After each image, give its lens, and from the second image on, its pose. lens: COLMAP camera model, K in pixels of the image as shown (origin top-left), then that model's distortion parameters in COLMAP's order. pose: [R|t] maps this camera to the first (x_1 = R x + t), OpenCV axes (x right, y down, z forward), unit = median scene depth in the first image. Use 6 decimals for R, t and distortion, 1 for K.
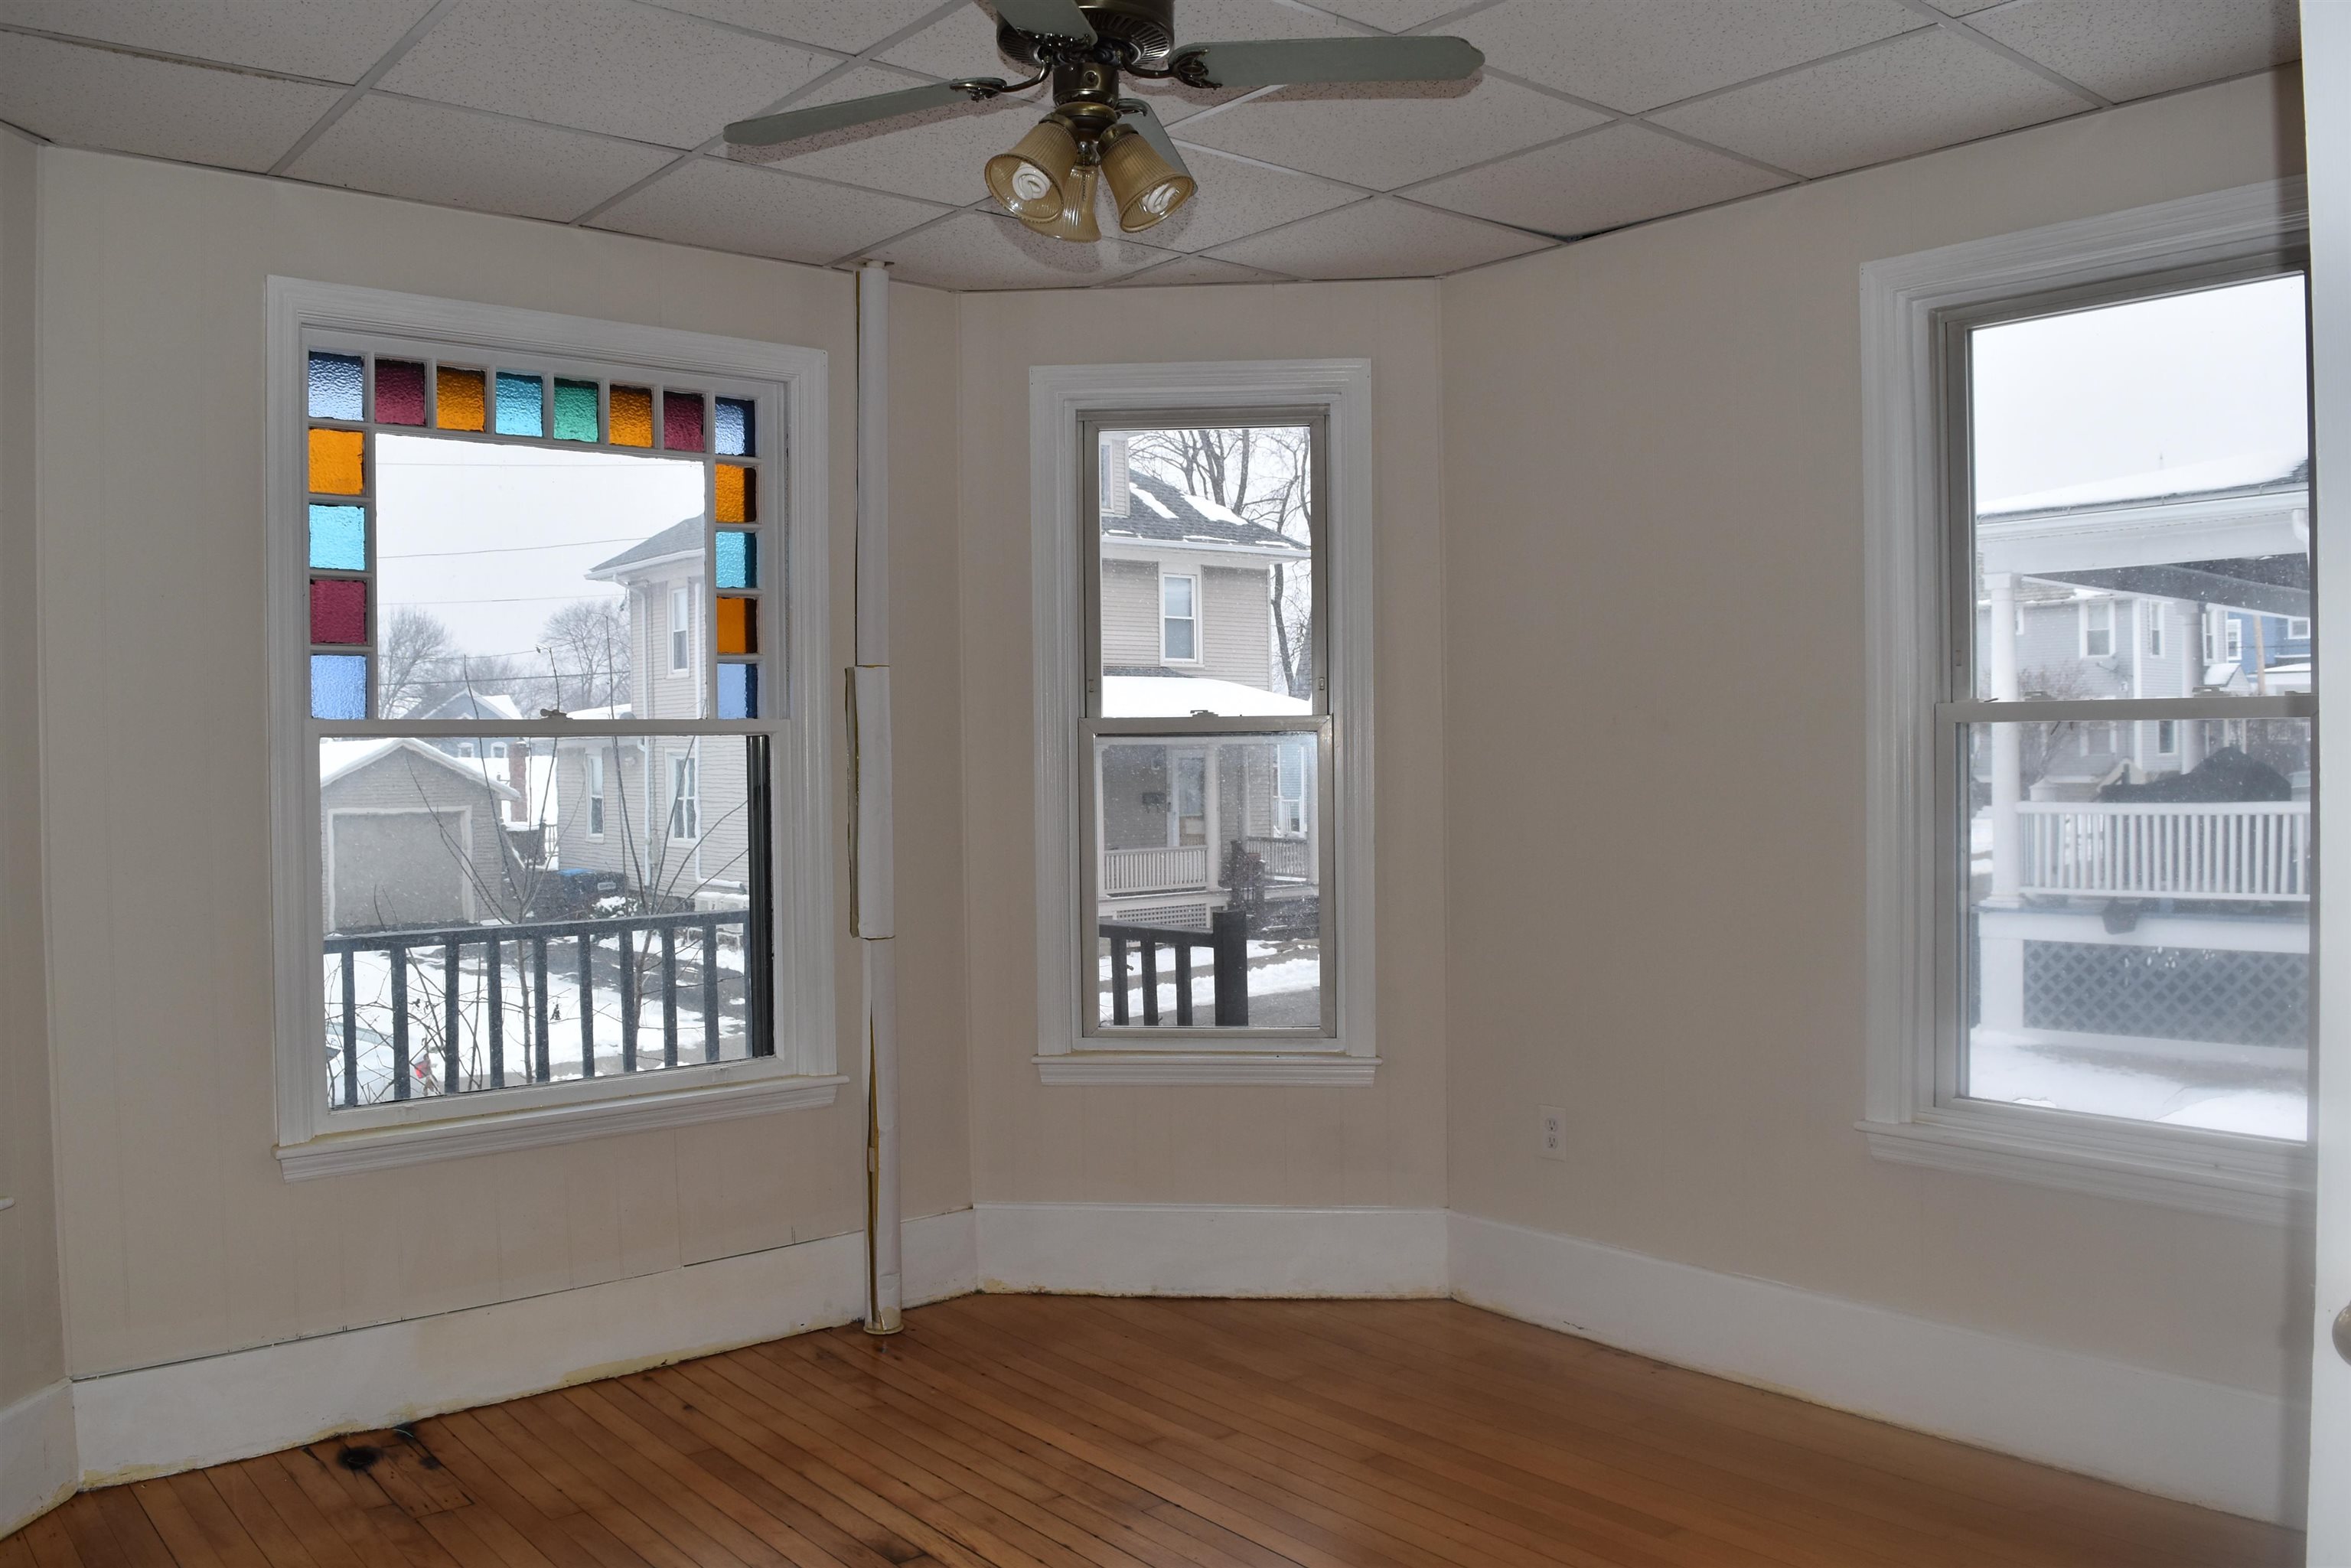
lens RADIAL K [[1860.2, 0, 1203.7], [0, 1860.2, 780.2], [0, 0, 1]] dist [-0.079484, 0.015731]
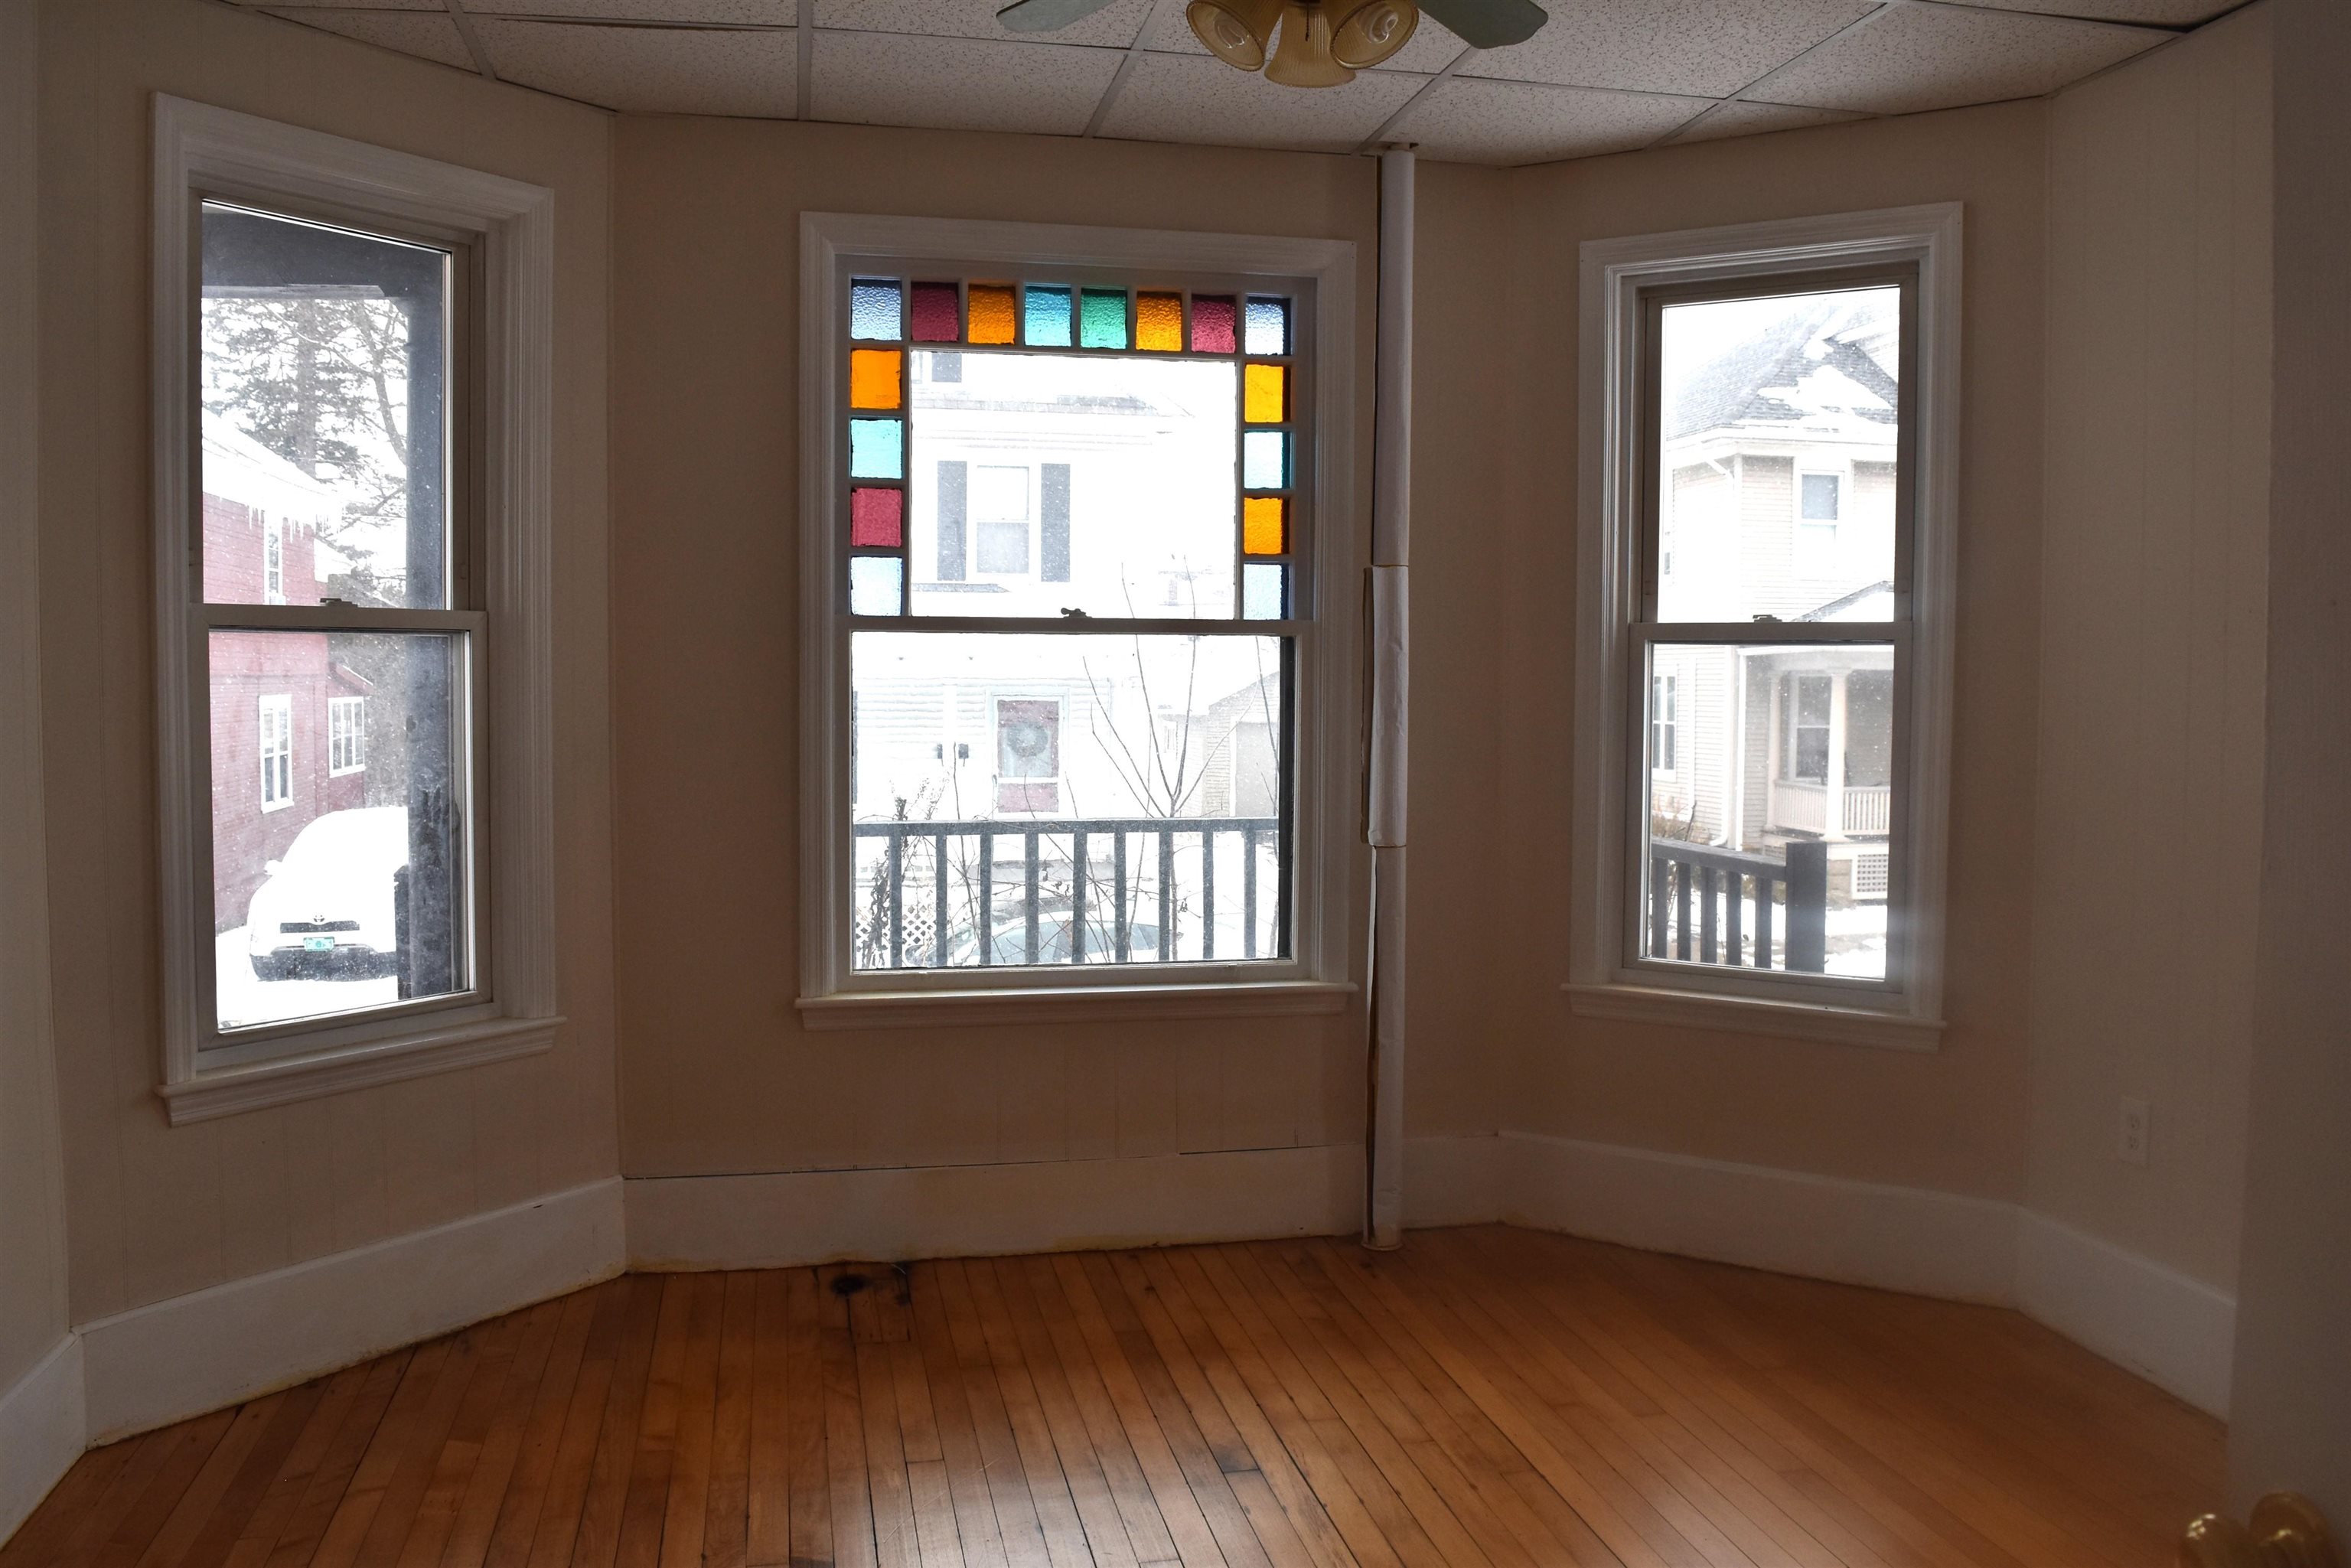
lens RADIAL K [[1860.2, 0, 1203.7], [0, 1860.2, 780.2], [0, 0, 1]] dist [-0.079484, 0.015731]
pose [[0.881623, 0.044266, -0.469875, 0.222810], [-0.024932, 0.998570, 0.047293, 0.007707], [0.471296, -0.029980, 0.881465, 0.109669]]
